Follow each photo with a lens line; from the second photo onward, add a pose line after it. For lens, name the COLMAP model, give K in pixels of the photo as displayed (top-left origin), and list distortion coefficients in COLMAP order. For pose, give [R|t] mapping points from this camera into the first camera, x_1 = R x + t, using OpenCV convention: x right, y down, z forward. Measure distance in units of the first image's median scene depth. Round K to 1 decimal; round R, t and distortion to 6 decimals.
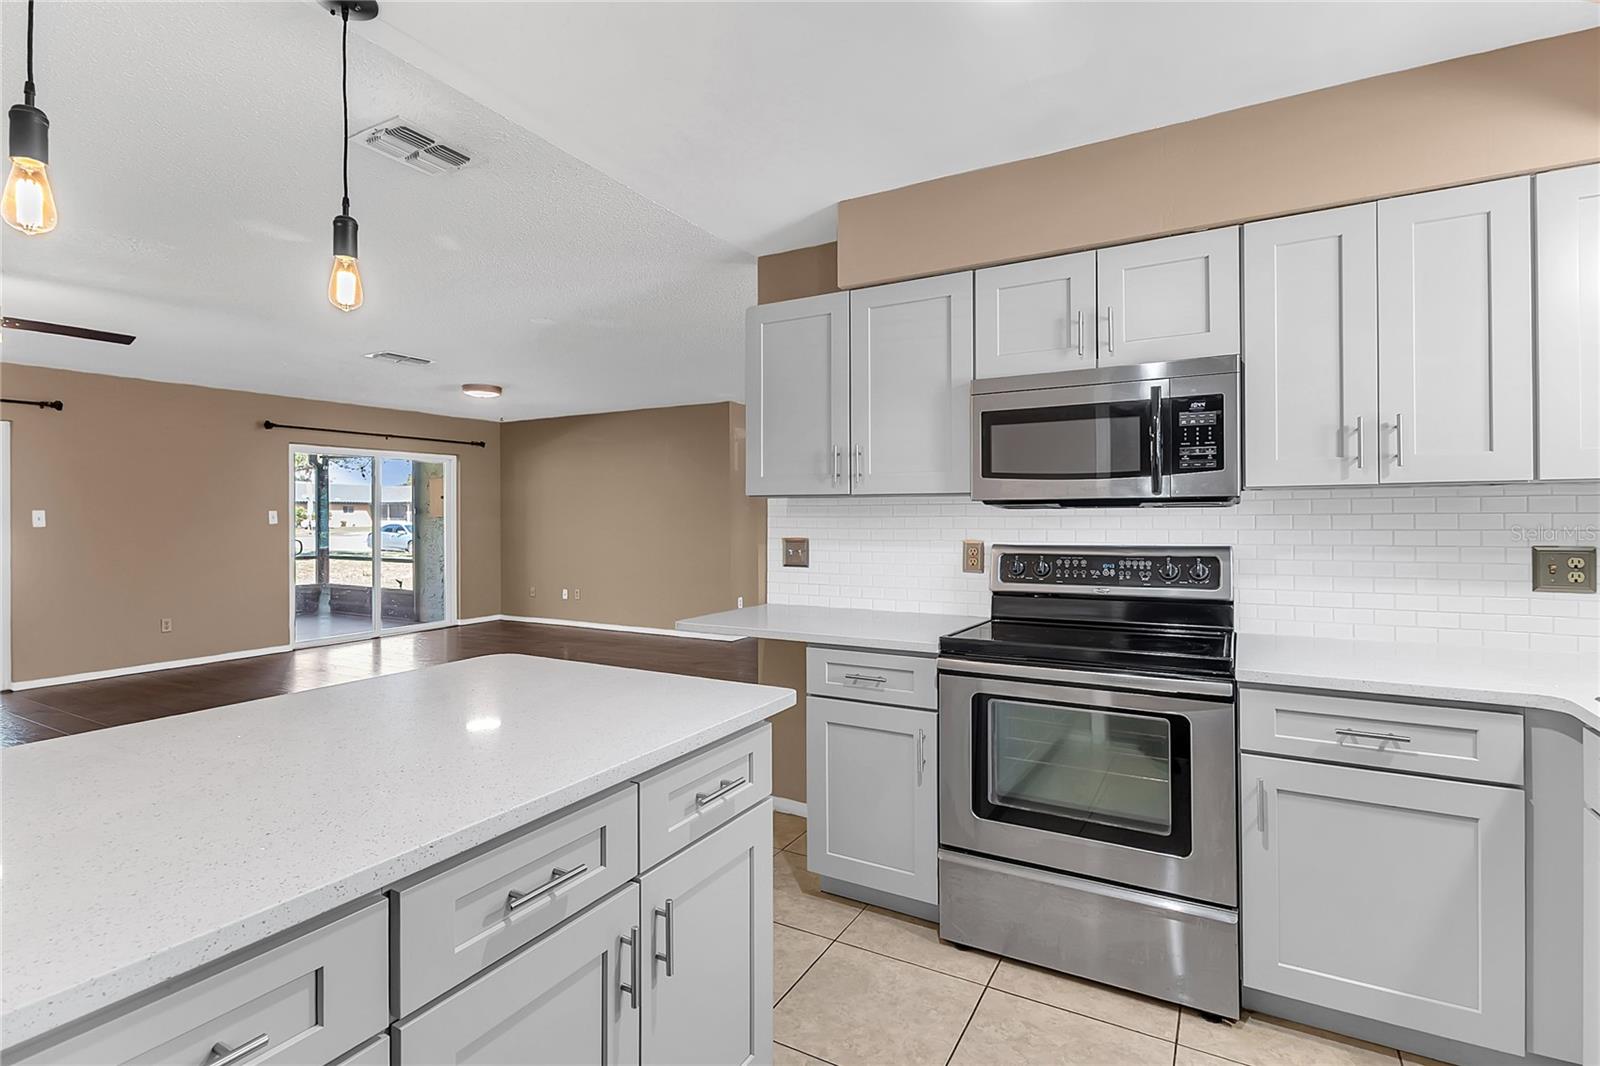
lens RADIAL K [[741.8, 0, 802.6], [0, 741.8, 516.0], [0, 0, 1]] dist [0.014111, -0.009839]
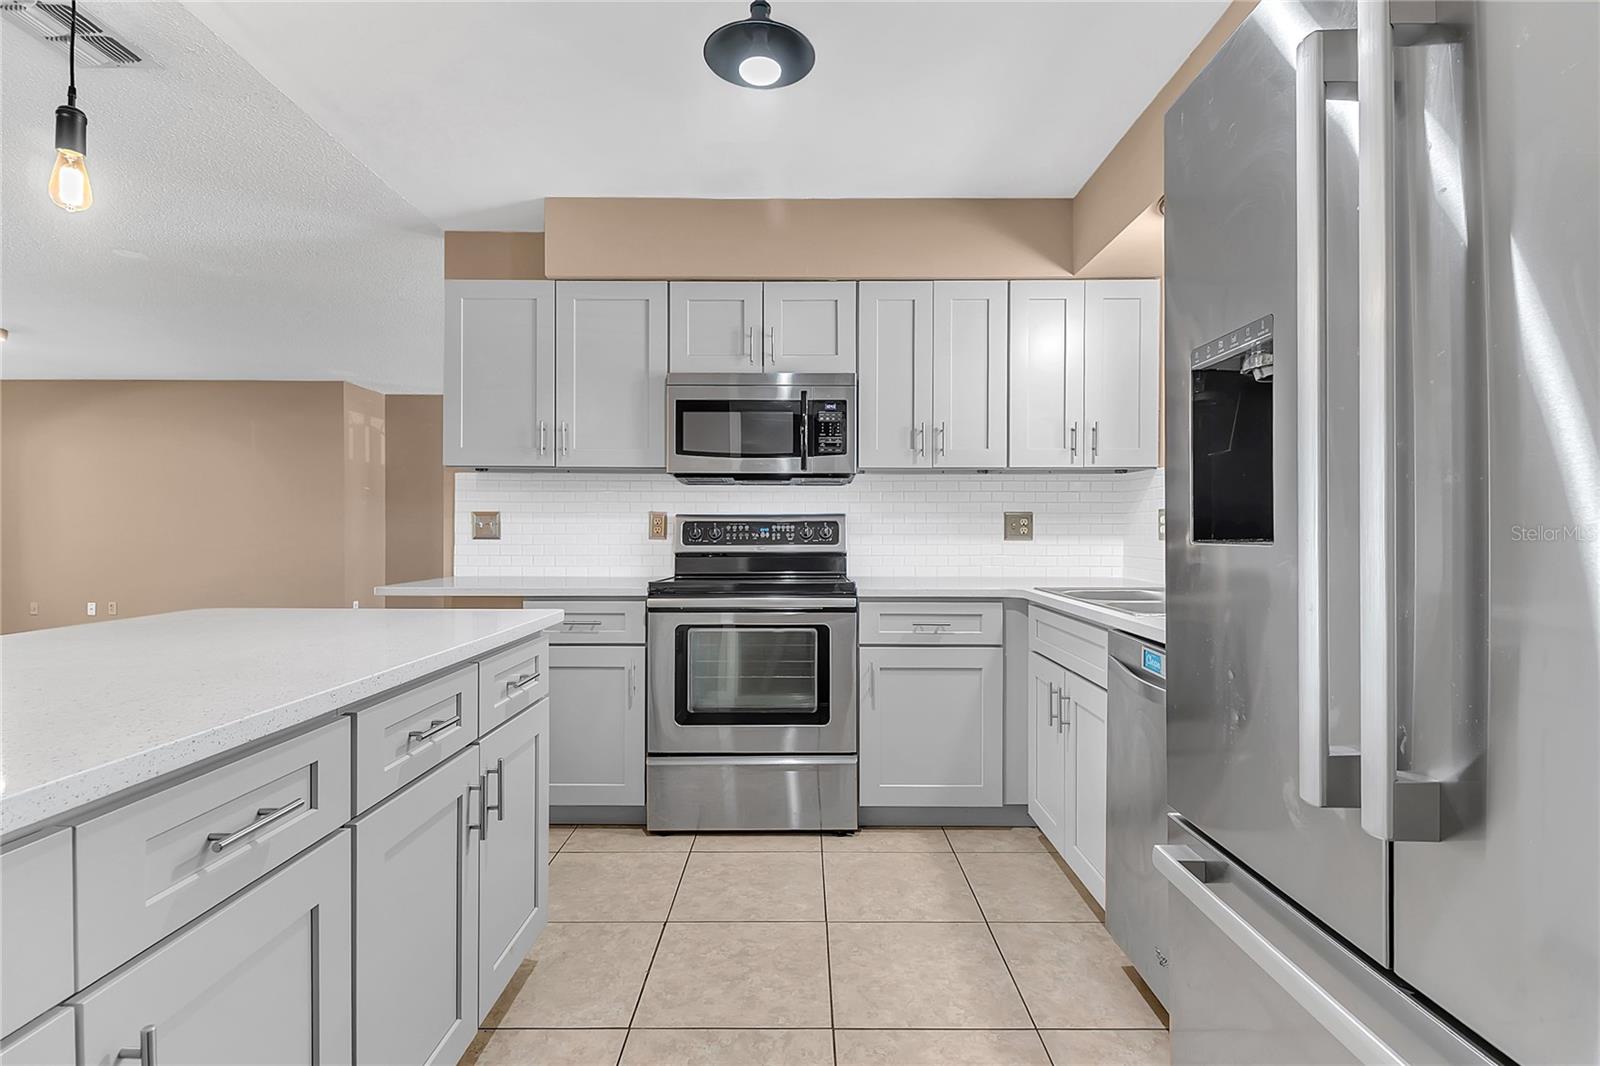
lens RADIAL K [[739.5, 0, 803.6], [0, 739.5, 552.1], [0, 0, 1]] dist [-0.000568, -0.000953]
pose [[0.864540, -0.013836, 0.502373, -0.199698], [0.000110, 0.999626, 0.027342, 0.080125], [-0.502563, -0.023583, 0.864219, -0.166175]]
